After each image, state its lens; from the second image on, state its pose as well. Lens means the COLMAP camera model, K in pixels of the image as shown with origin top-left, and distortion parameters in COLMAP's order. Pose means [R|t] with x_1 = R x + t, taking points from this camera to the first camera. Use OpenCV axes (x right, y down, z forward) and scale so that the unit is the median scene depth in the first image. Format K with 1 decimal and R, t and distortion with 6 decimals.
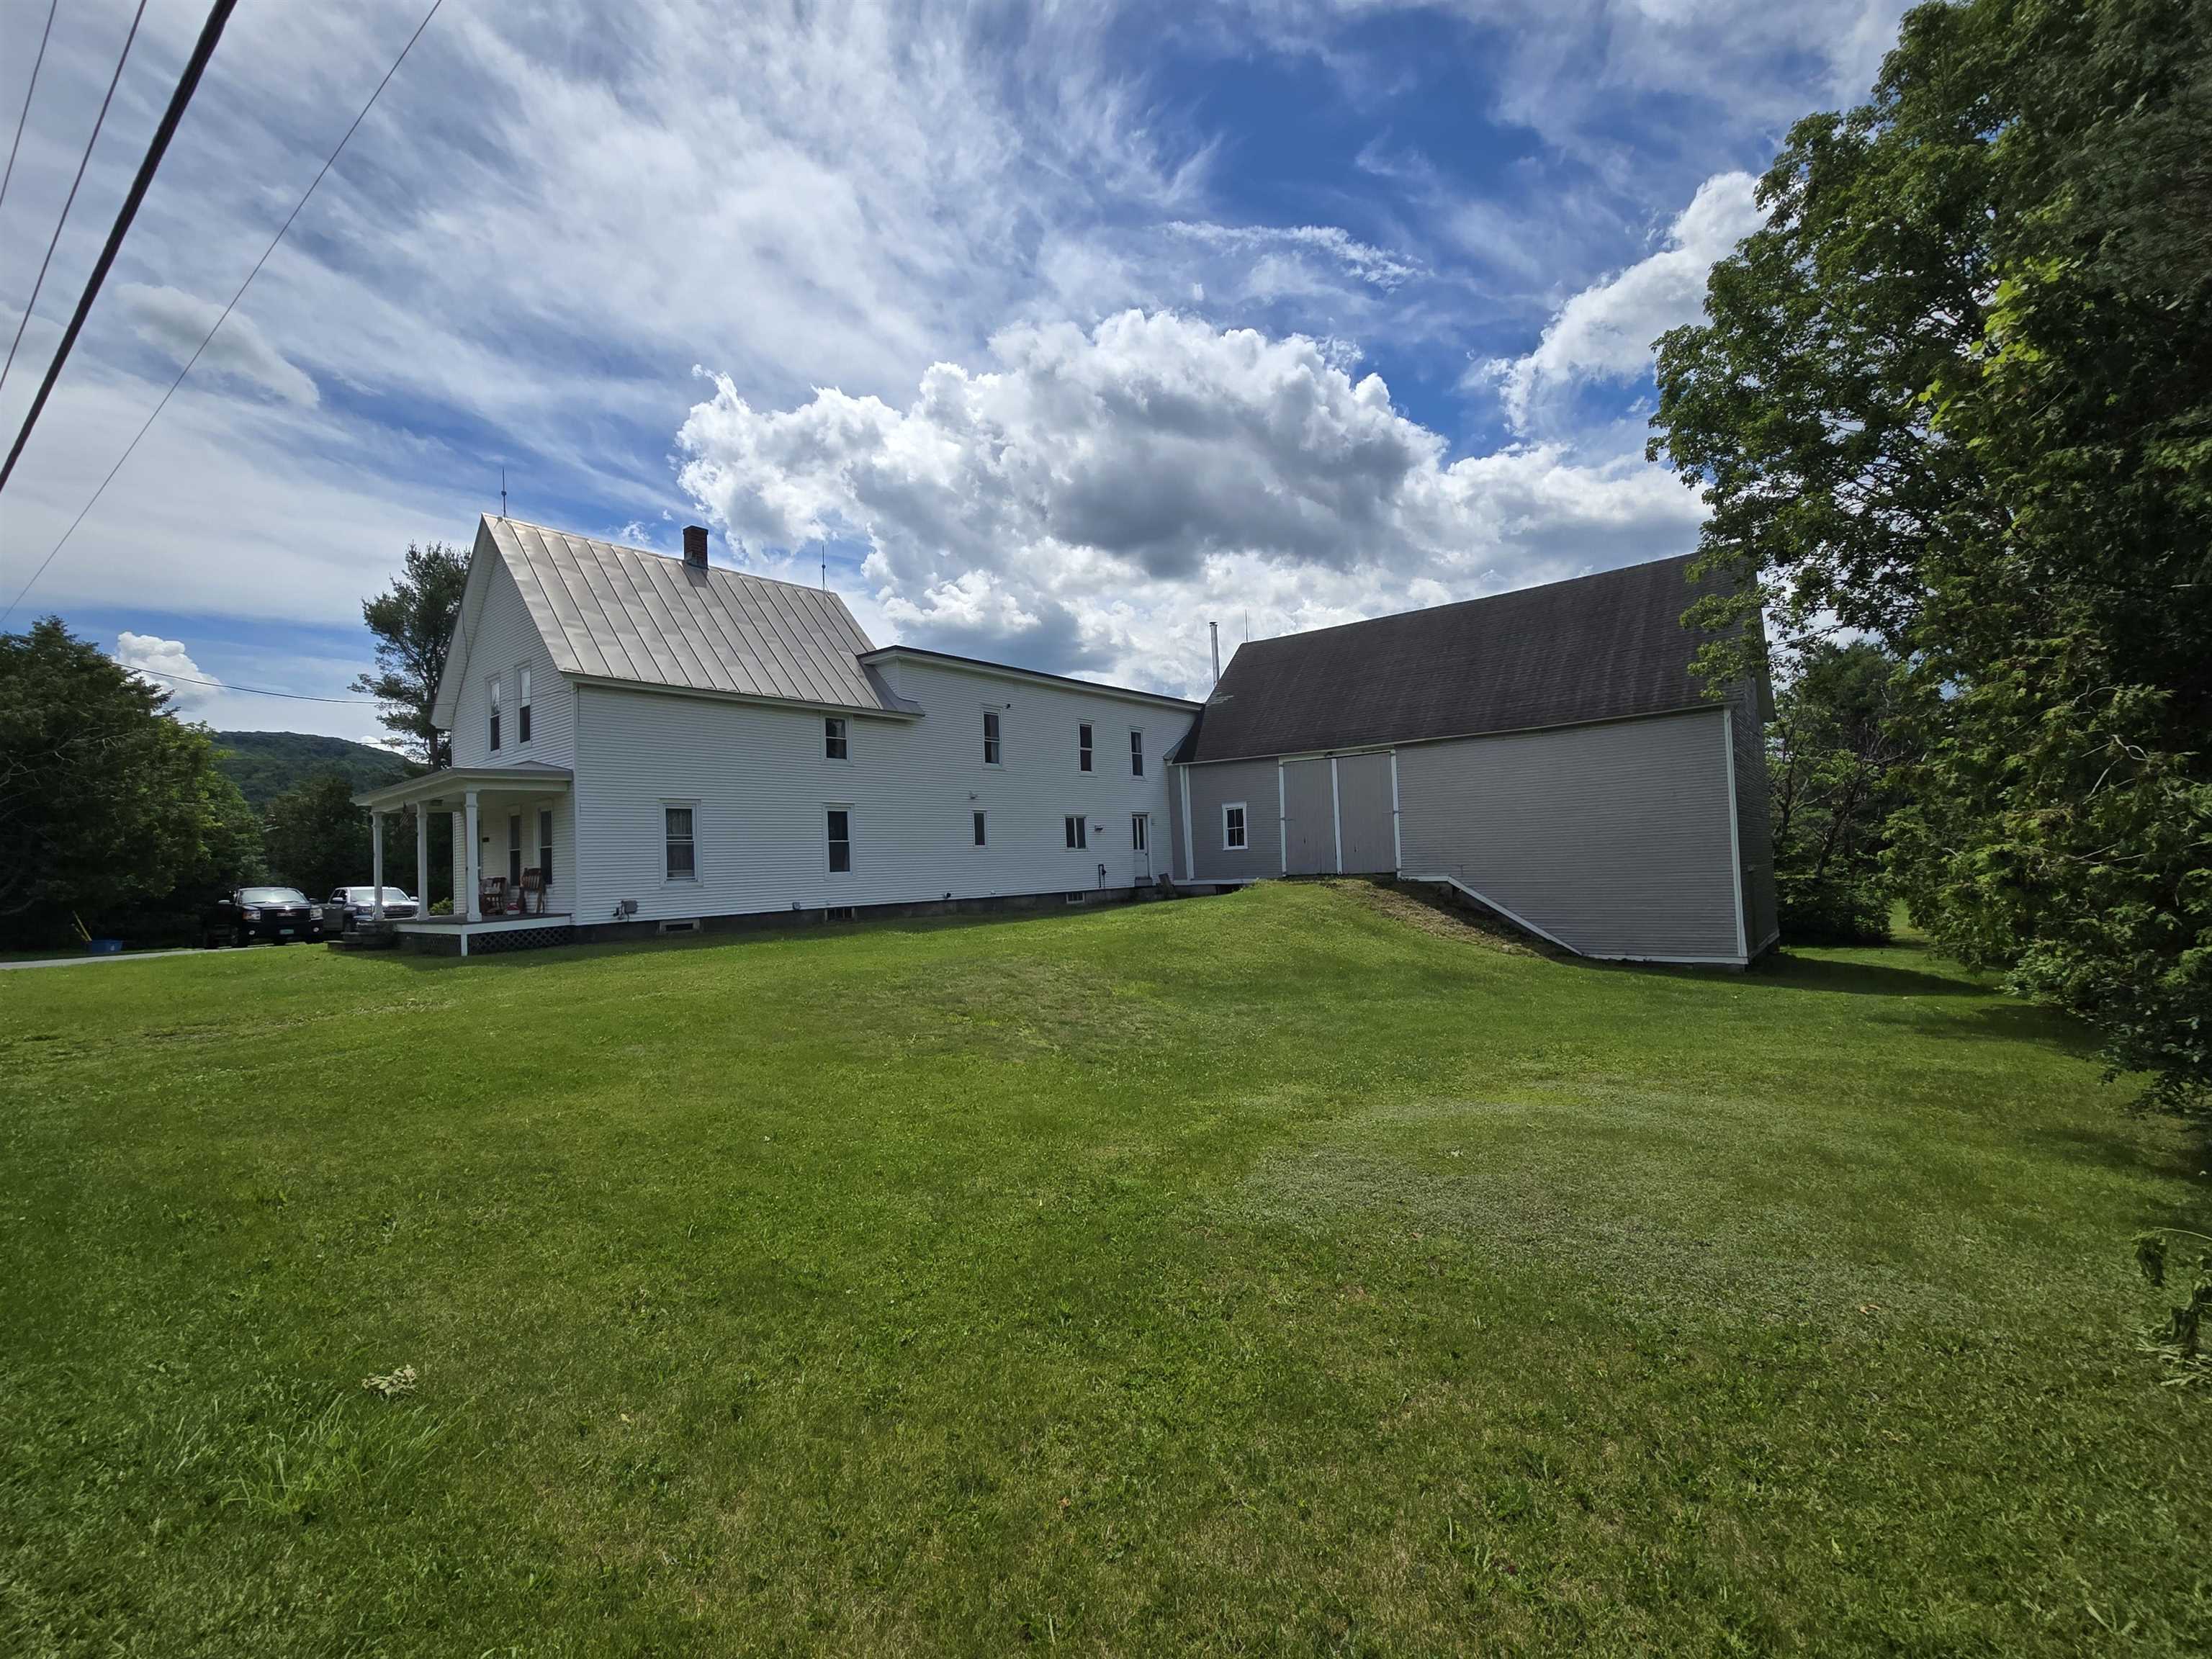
lens RADIAL K [[968.6, 0, 1100.1], [0, 968.6, 827.3], [0, 0, 1]] dist [-0.001094, 0.000006]
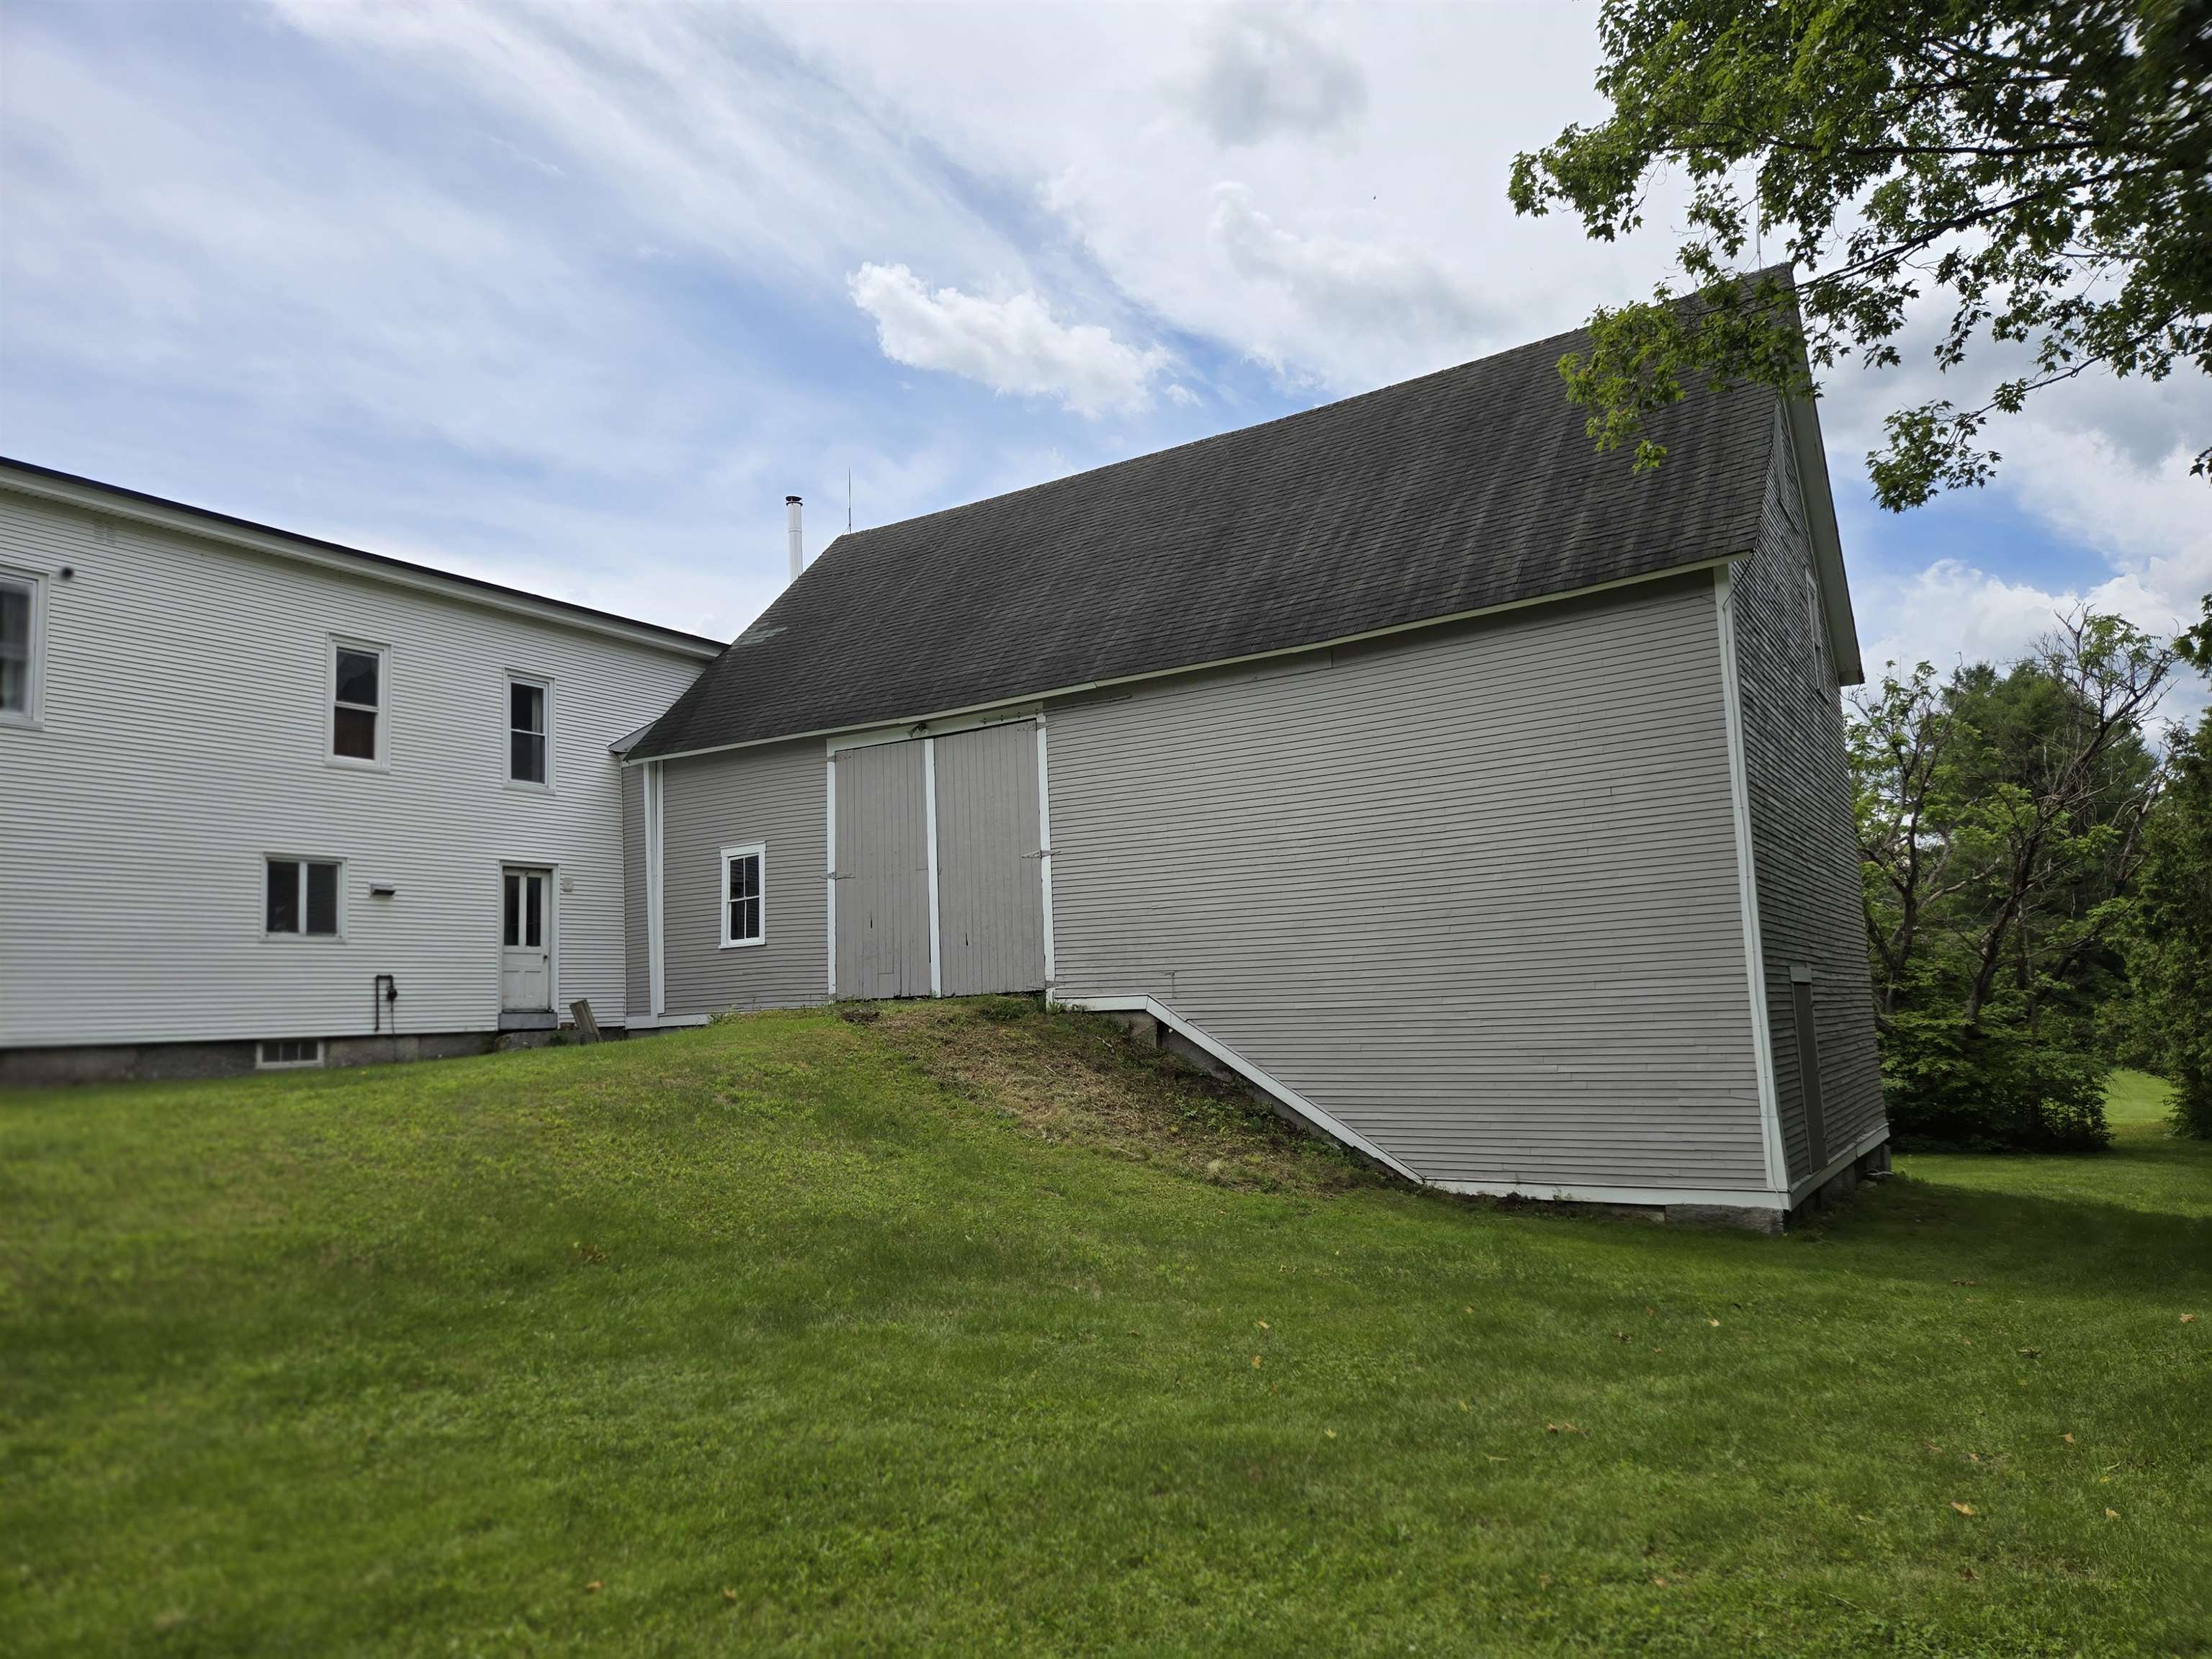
lens RADIAL K [[1466.3, 0, 1096.6], [0, 1466.3, 846.2], [0, 0, 1]] dist [0.074808, -0.064592]
pose [[0.994715, 0.013751, 0.101754, 0.250608], [-0.005226, 0.996487, -0.083579, 0.035349], [-0.102546, 0.082605, 0.991292, 0.320744]]
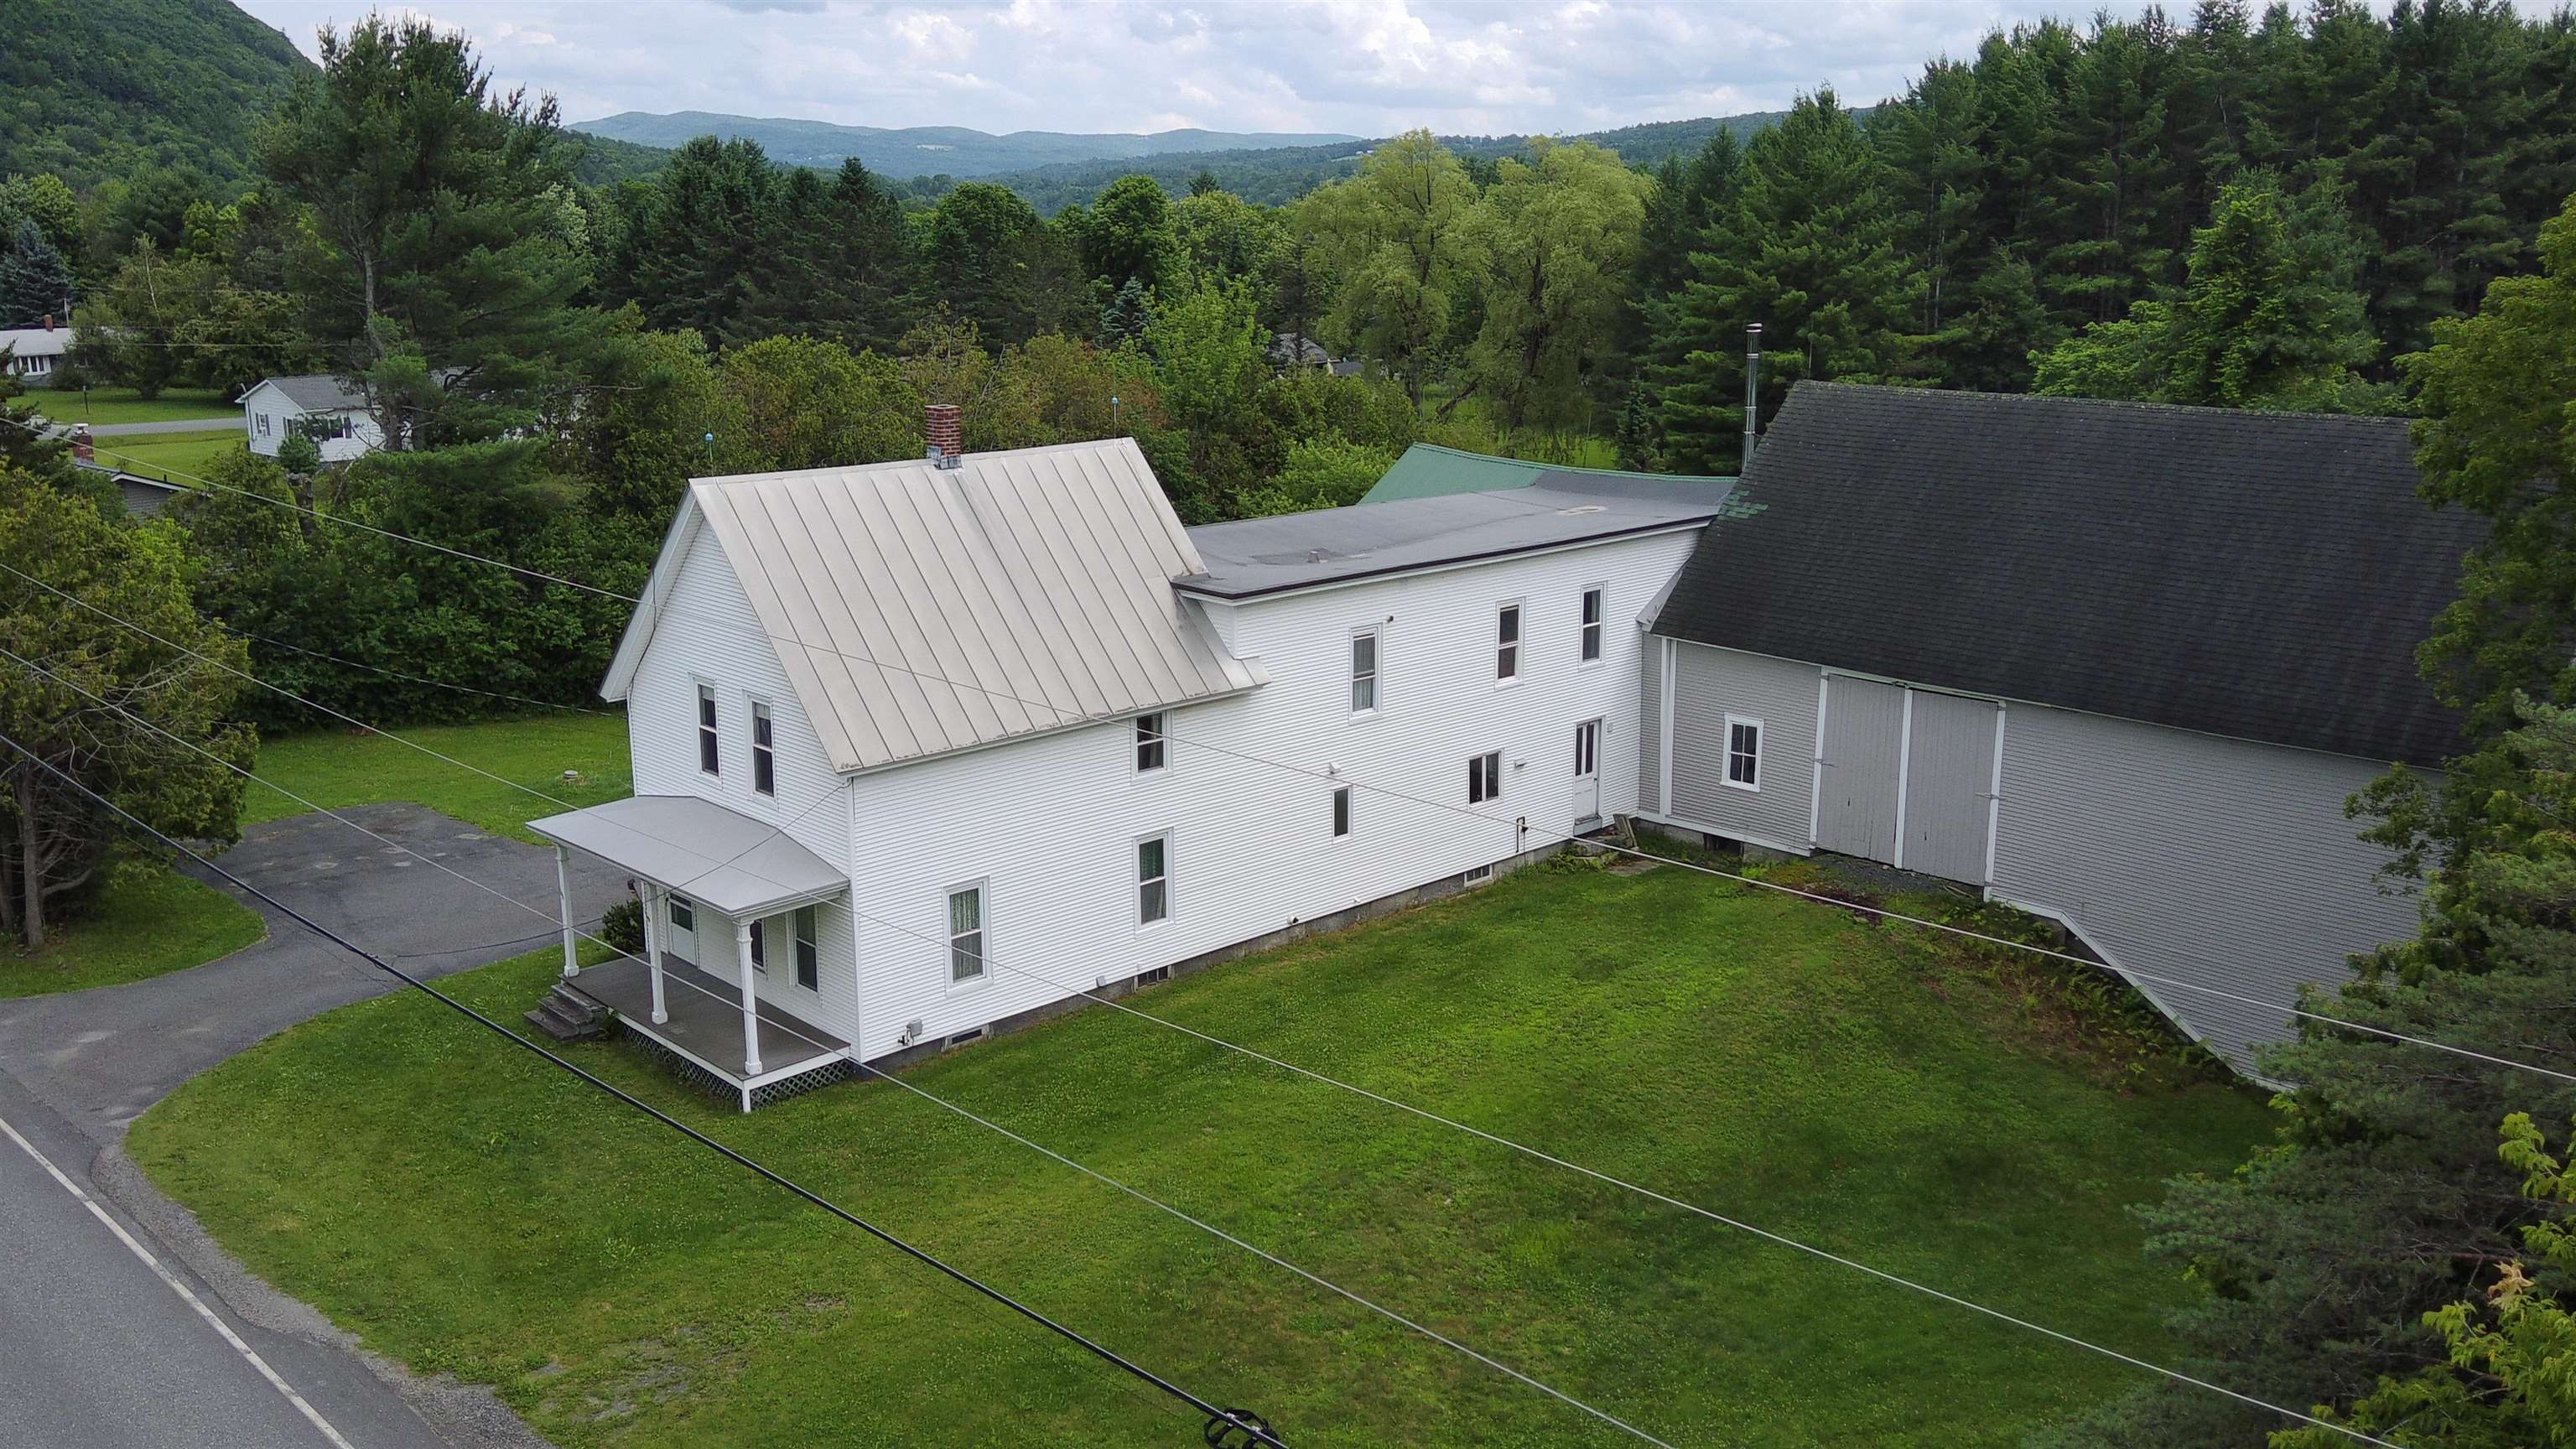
lens RADIAL K [[2153.3, 0, 1291.0], [0, 2153.3, 711.4], [0, 0, 1]] dist [0.137599, -0.231120]
pose [[0.992543, 0.061772, -0.105080, -0.004538], [-0.031013, 0.961685, 0.272397, -0.425906], [0.117881, -0.267107, 0.956430, -0.385440]]
